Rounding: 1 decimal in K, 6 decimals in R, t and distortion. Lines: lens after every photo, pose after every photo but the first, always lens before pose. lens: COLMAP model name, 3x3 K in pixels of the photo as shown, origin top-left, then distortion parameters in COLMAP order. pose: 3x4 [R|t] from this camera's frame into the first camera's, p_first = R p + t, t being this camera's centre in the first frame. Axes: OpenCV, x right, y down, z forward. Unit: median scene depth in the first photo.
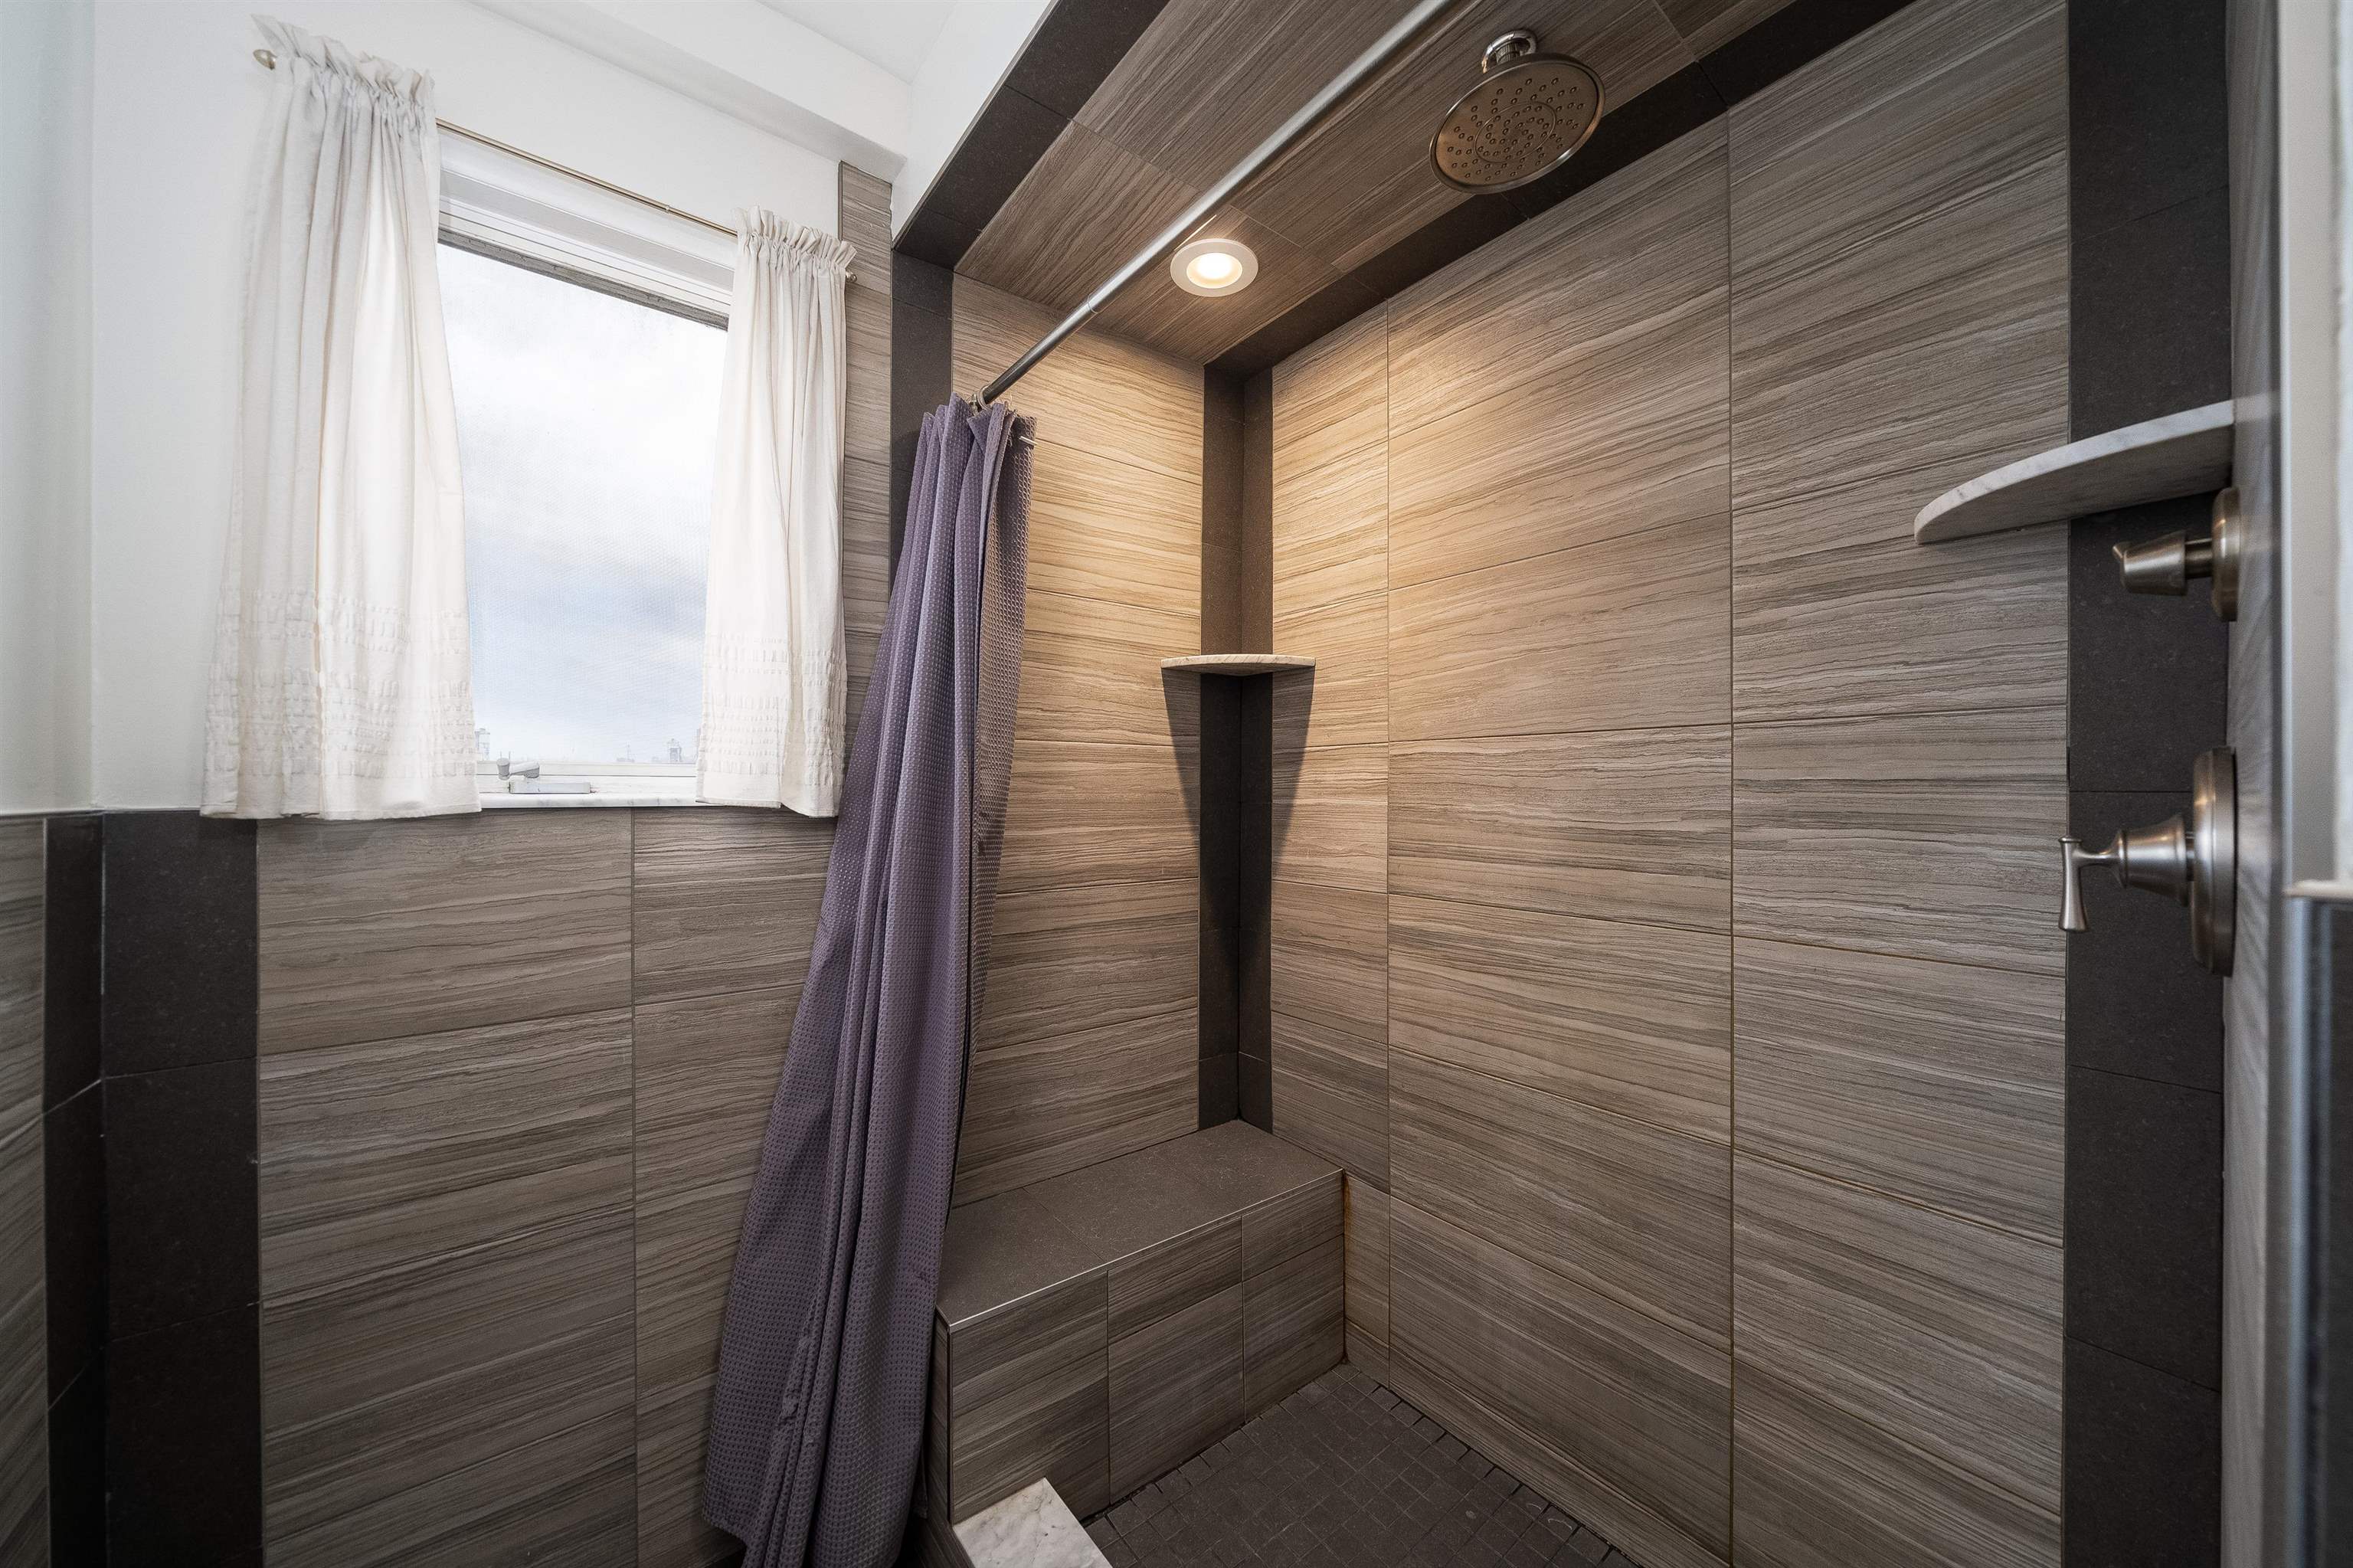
lens RADIAL K [[810.6, 0, 1164.4], [0, 810.6, 793.3], [0, 0, 1]] dist [-0.001974, -0.000050]
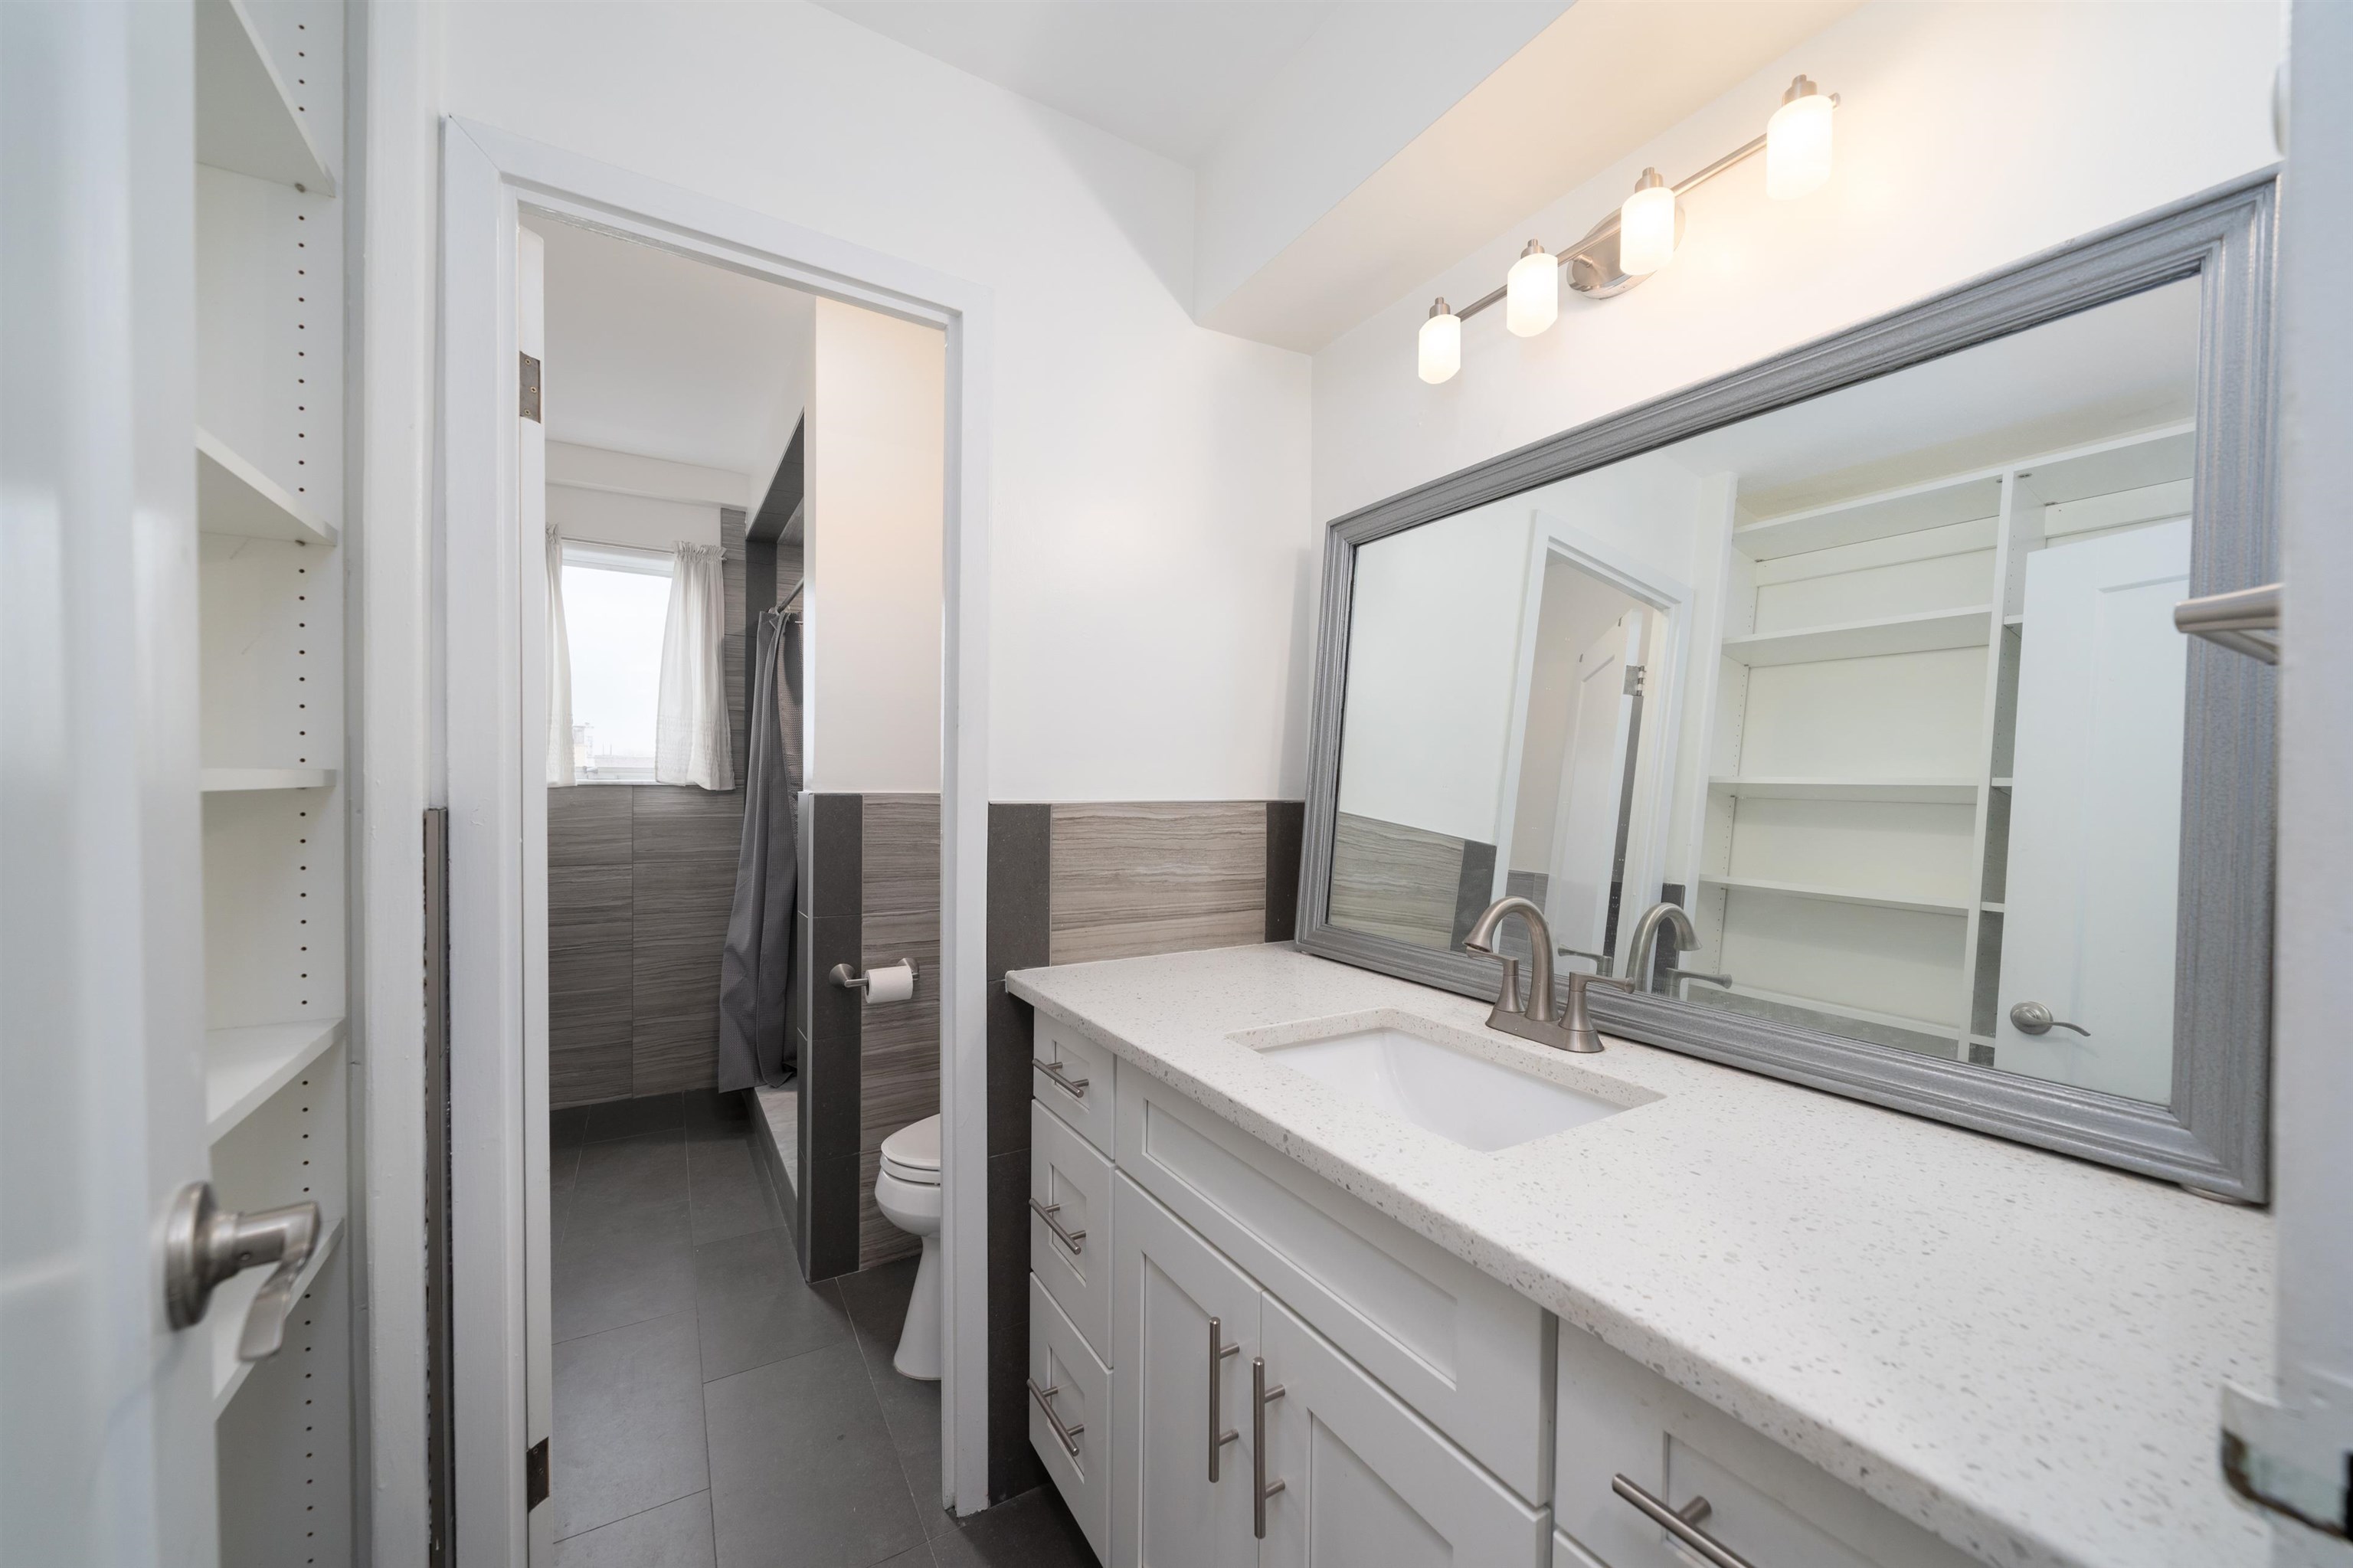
lens RADIAL K [[869.6, 0, 1176.2], [0, 869.6, 786.3], [0, 0, 1]] dist [0.000833, -0.000588]
pose [[0.993685, 0.007647, -0.111946, 1.261731], [-0.007306, 0.999967, 0.003455, -0.000516], [0.111969, -0.002615, 0.993708, -1.427838]]
